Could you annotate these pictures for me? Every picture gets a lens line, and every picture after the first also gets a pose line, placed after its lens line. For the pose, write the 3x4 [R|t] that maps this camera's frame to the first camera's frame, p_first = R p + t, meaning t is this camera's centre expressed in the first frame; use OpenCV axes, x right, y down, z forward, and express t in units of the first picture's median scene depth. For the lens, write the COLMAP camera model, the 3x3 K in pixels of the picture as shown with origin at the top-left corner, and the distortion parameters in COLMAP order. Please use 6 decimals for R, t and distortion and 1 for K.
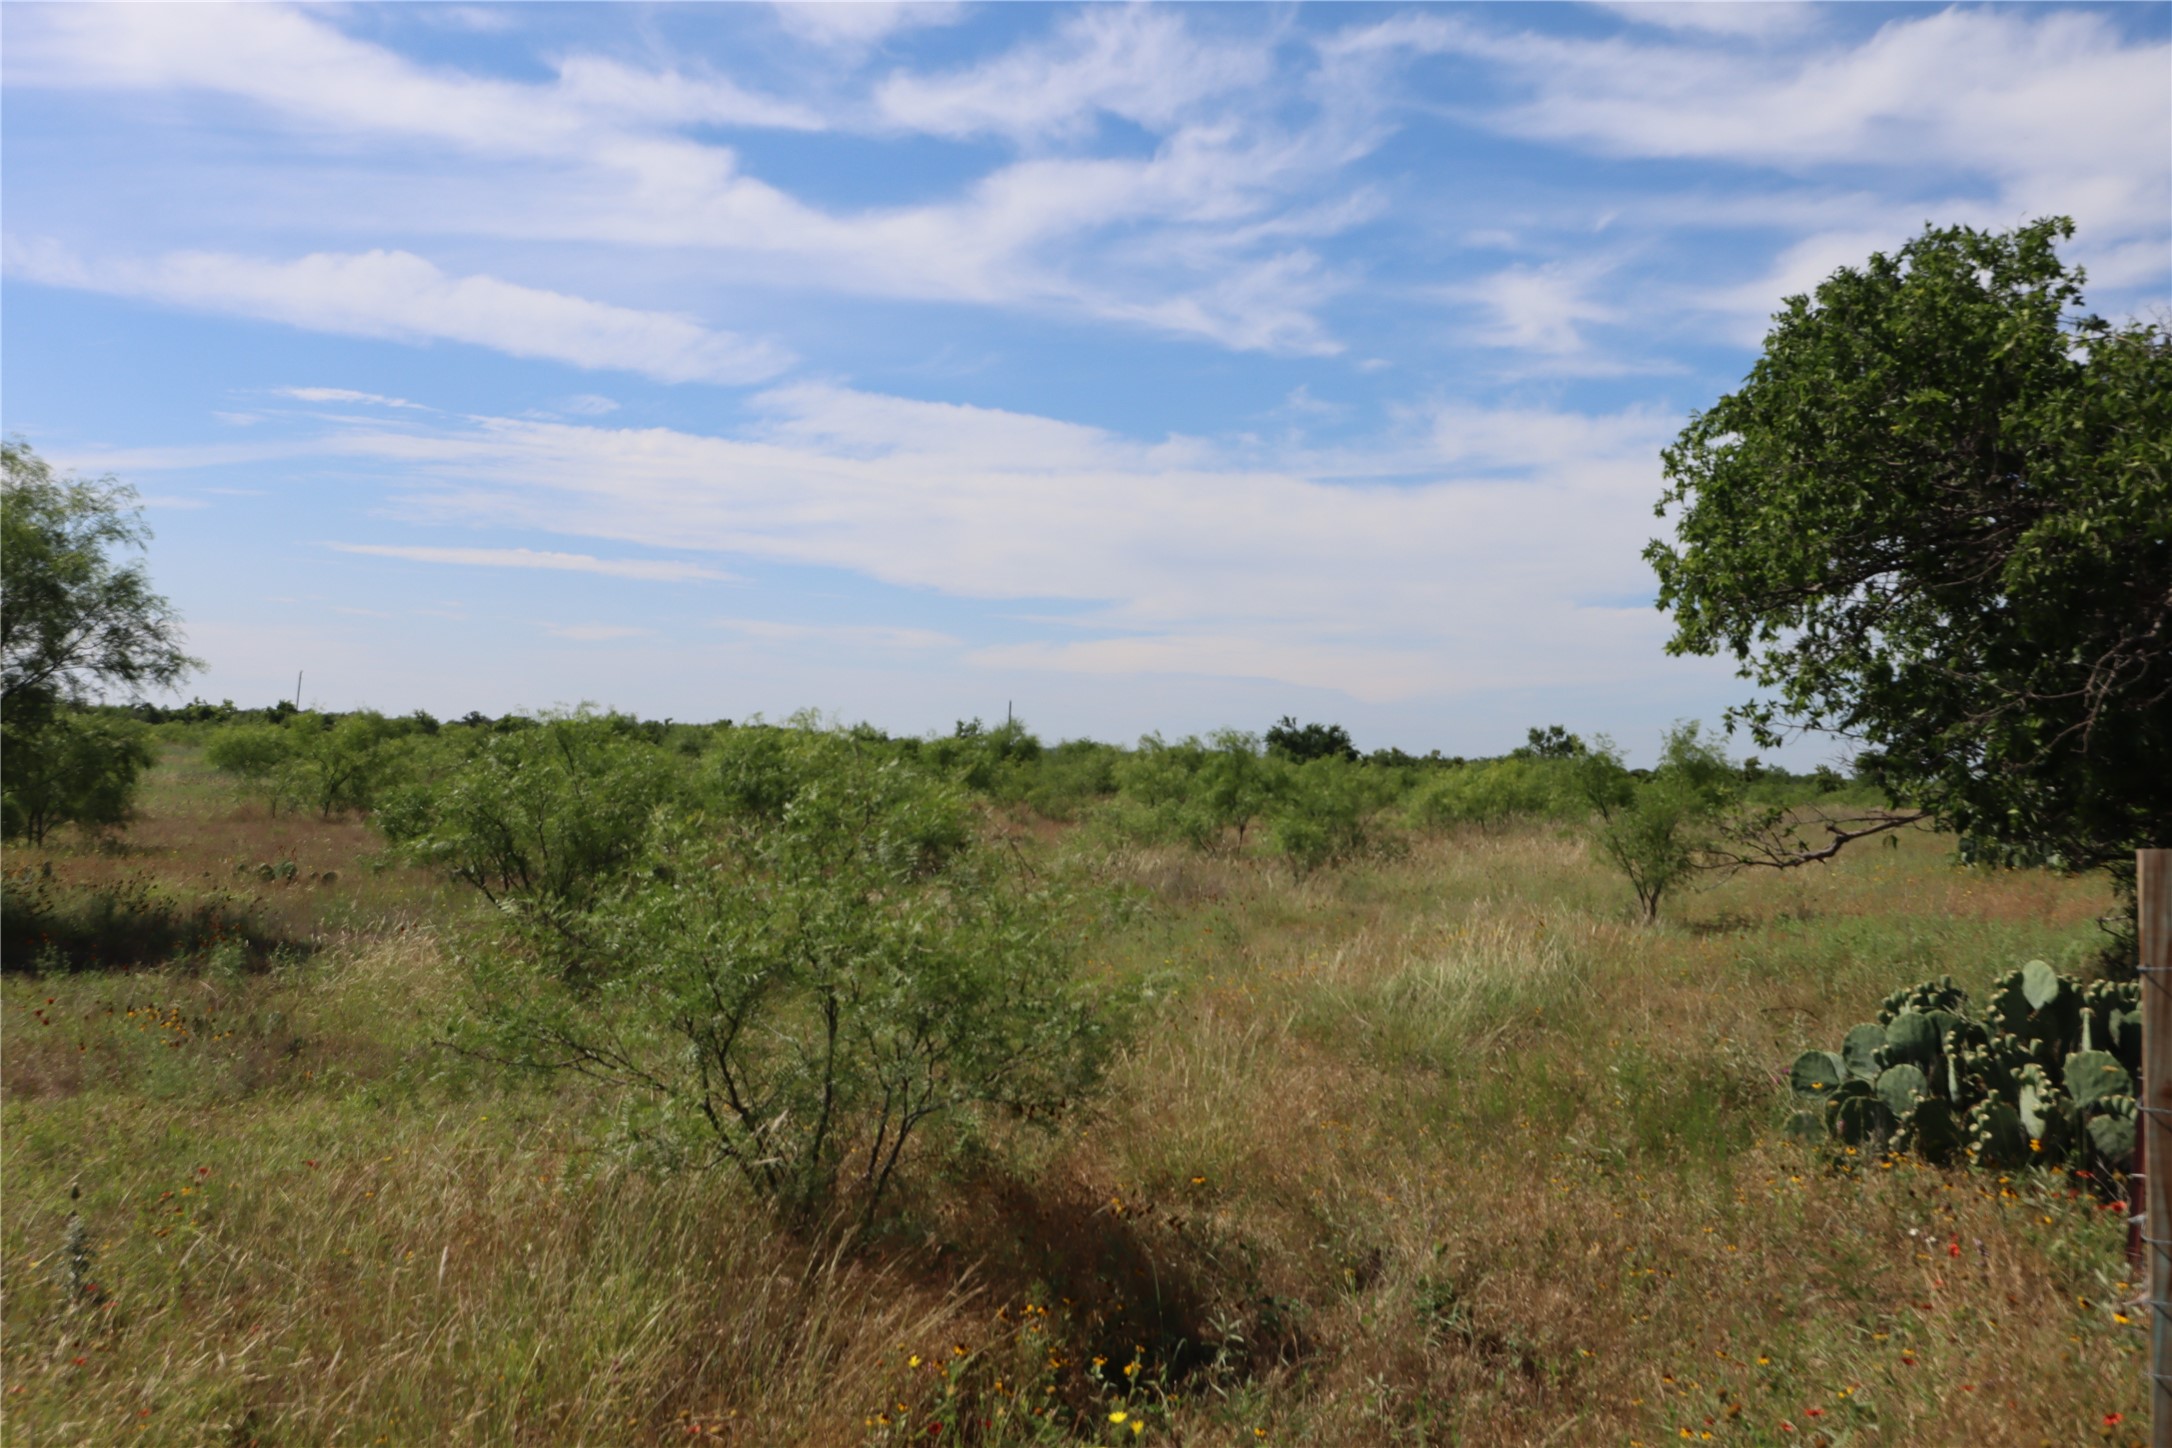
lens RADIAL K [[2096.2, 0, 1086.0], [0, 2096.2, 724.0], [0, 0, 1]] dist [0.057539, -0.007322]
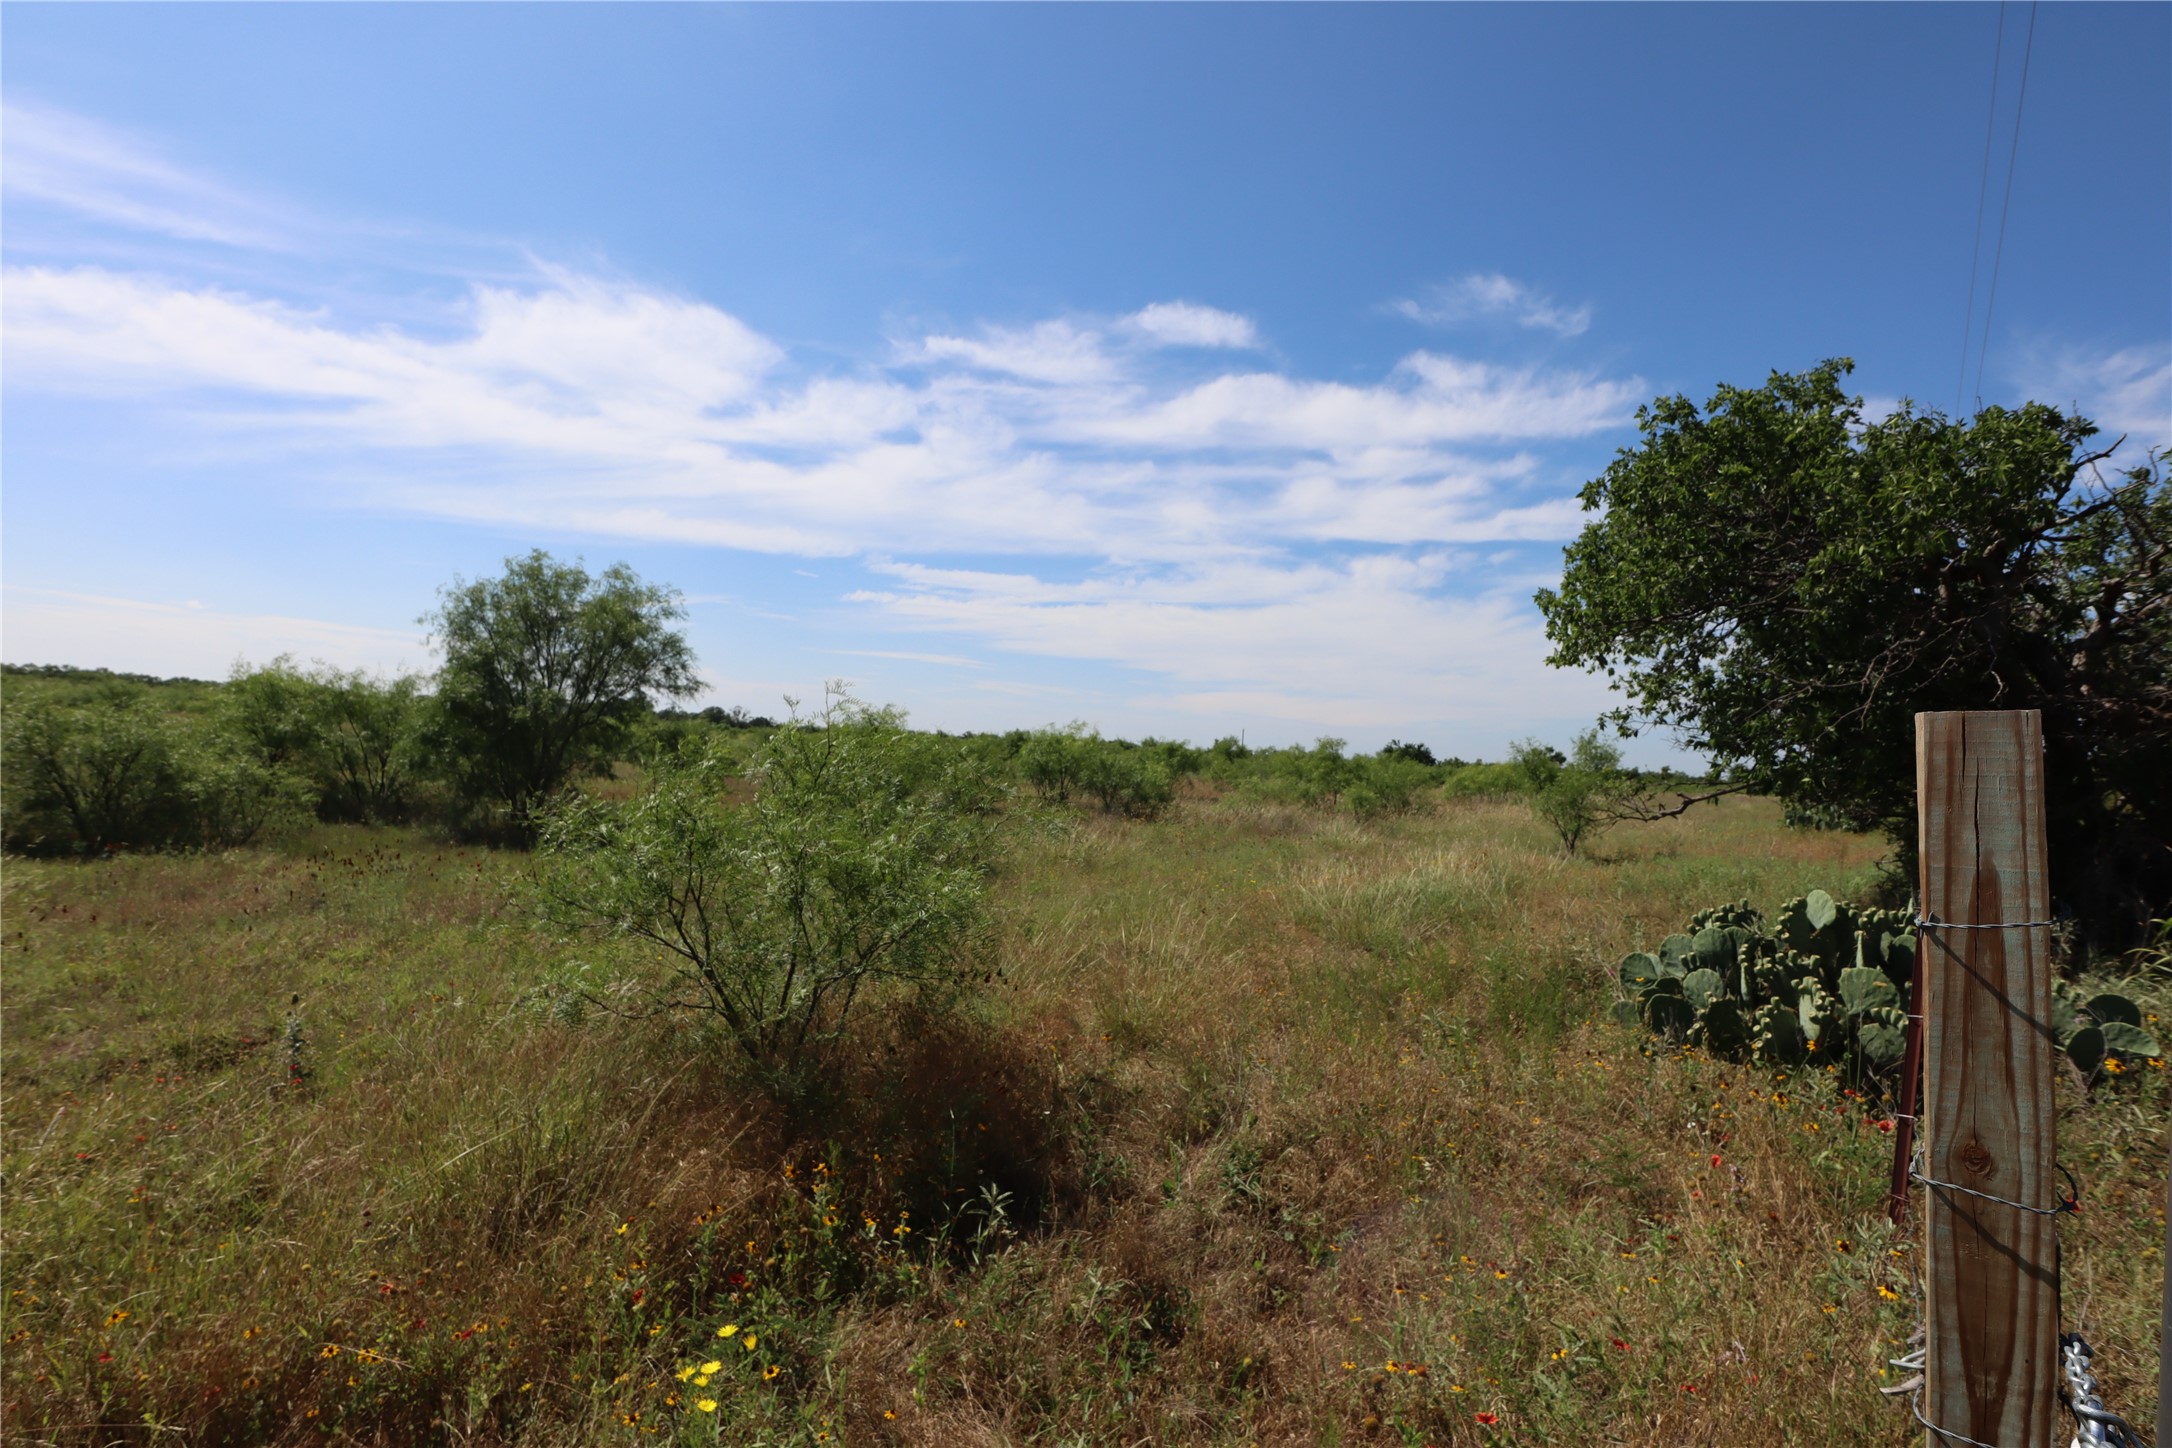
lens RADIAL K [[1099.5, 0, 1086.0], [0, 1099.5, 724.0], [0, 0, 1]] dist [-0.004691, -0.000266]
pose [[0.983635, 0.011128, -0.179831, 0.070329], [-0.013975, 0.999796, -0.014572, 0.014607], [0.179632, 0.016846, 0.983590, 0.144120]]
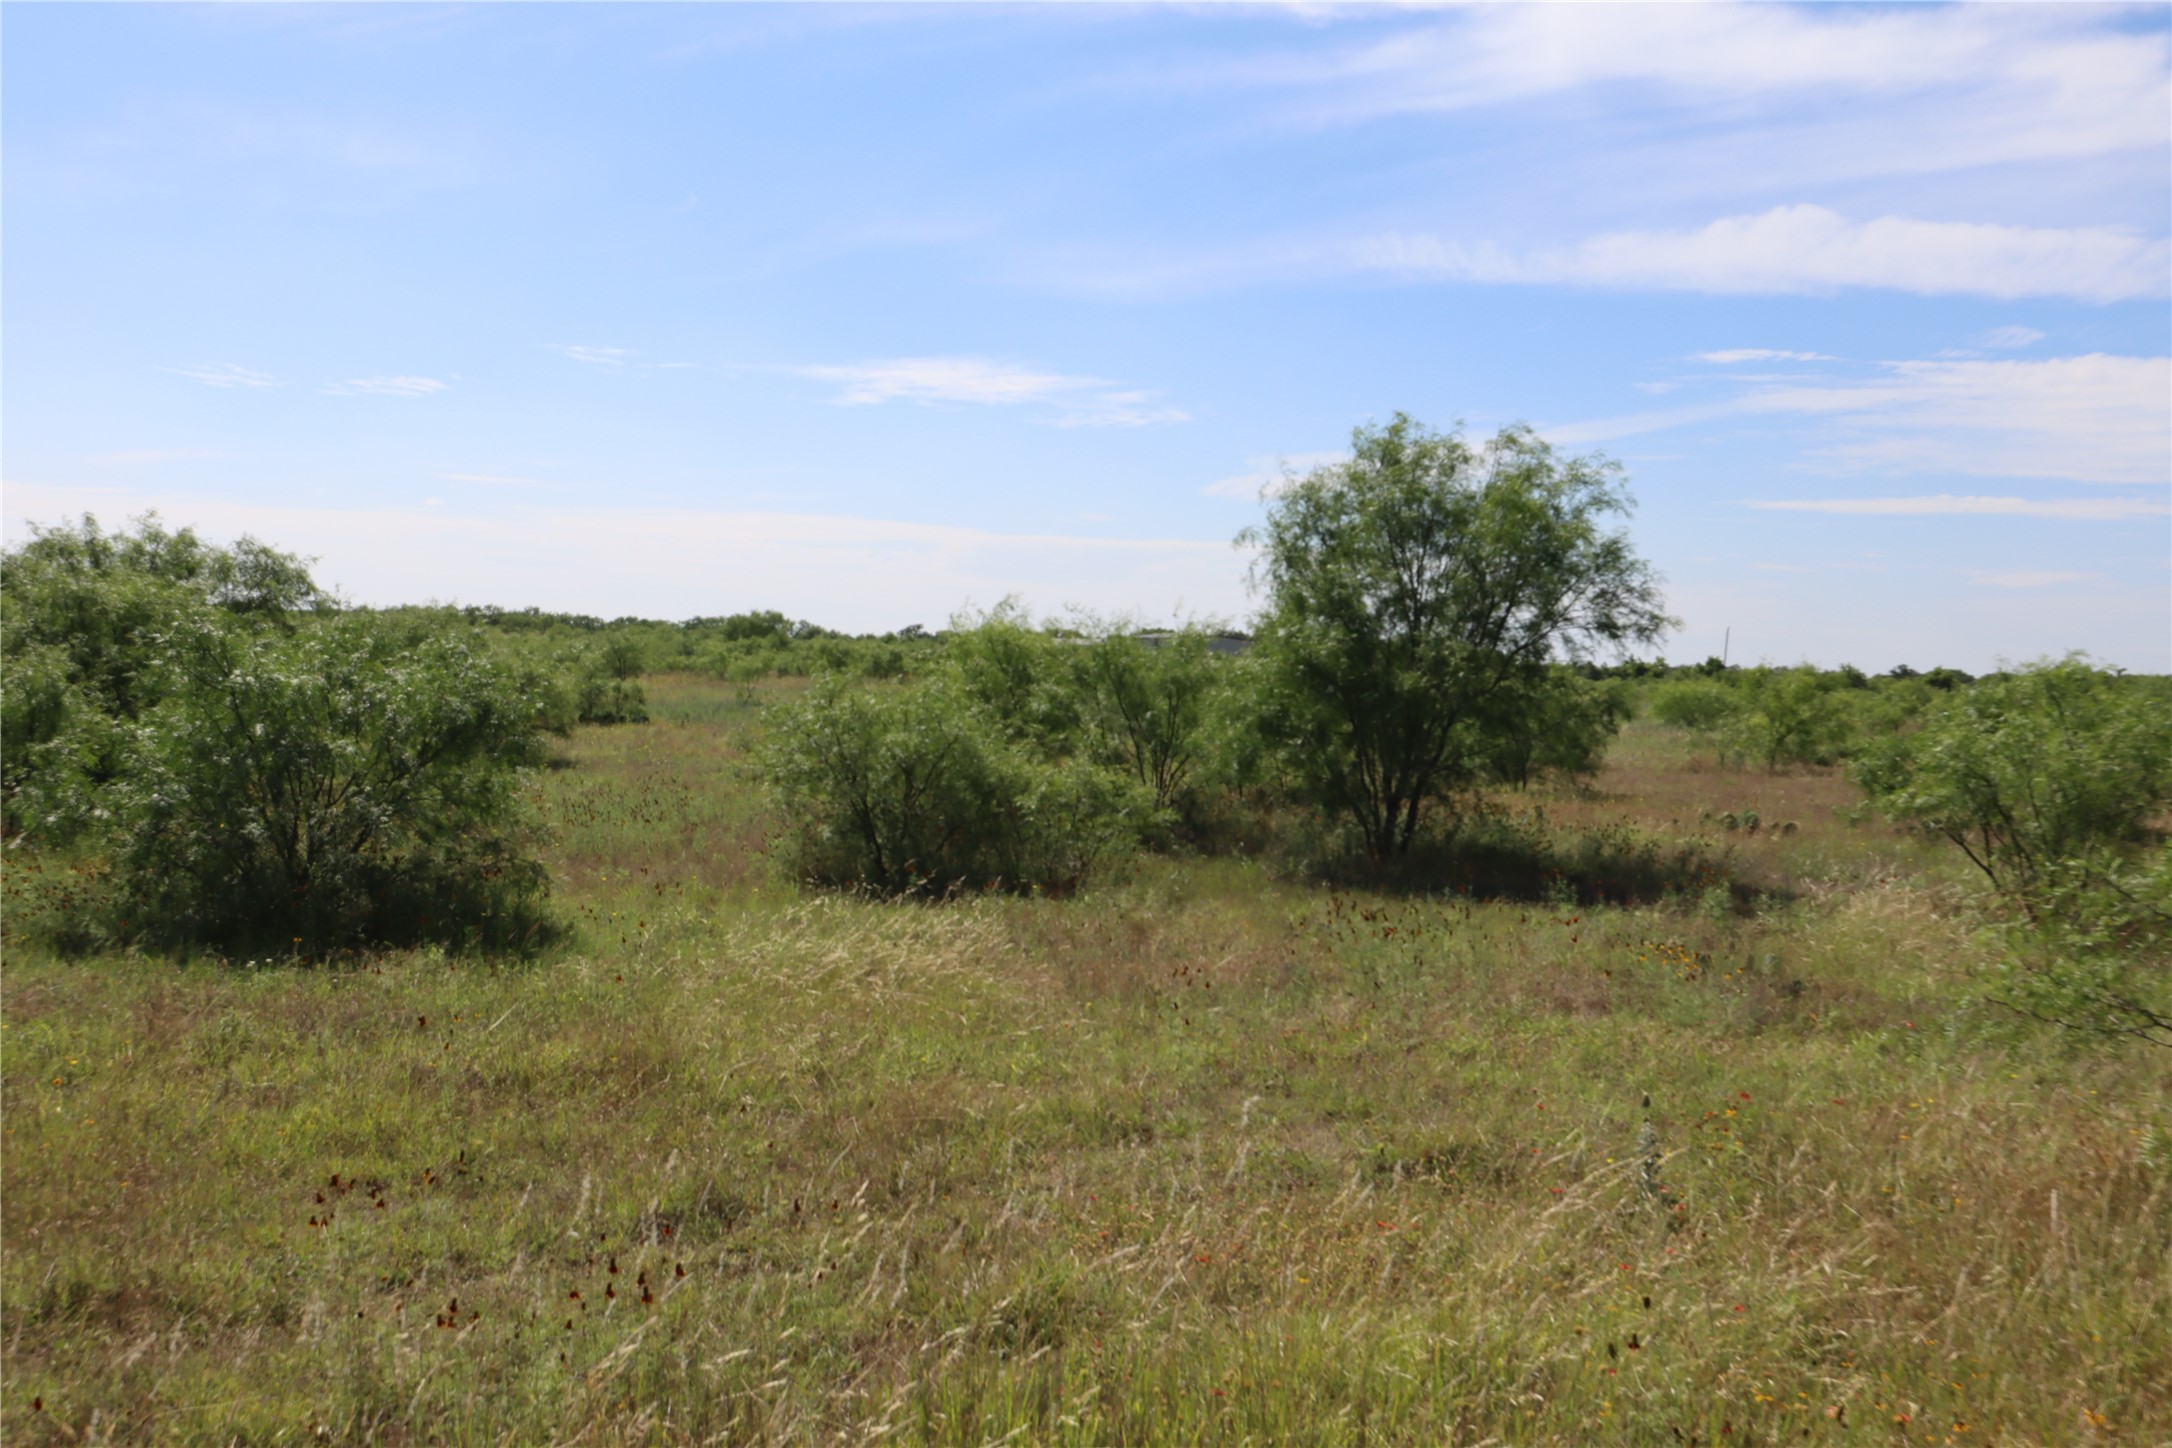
lens RADIAL K [[2106.1, 0, 1086.0], [0, 2106.1, 724.0], [0, 0, 1]] dist [-0.003877, 0.019440]
pose [[0.801517, 0.003497, -0.597962, -0.026651], [0.009241, 0.999791, 0.018234, 0.000561], [0.597901, -0.020140, 0.801317, -0.024290]]
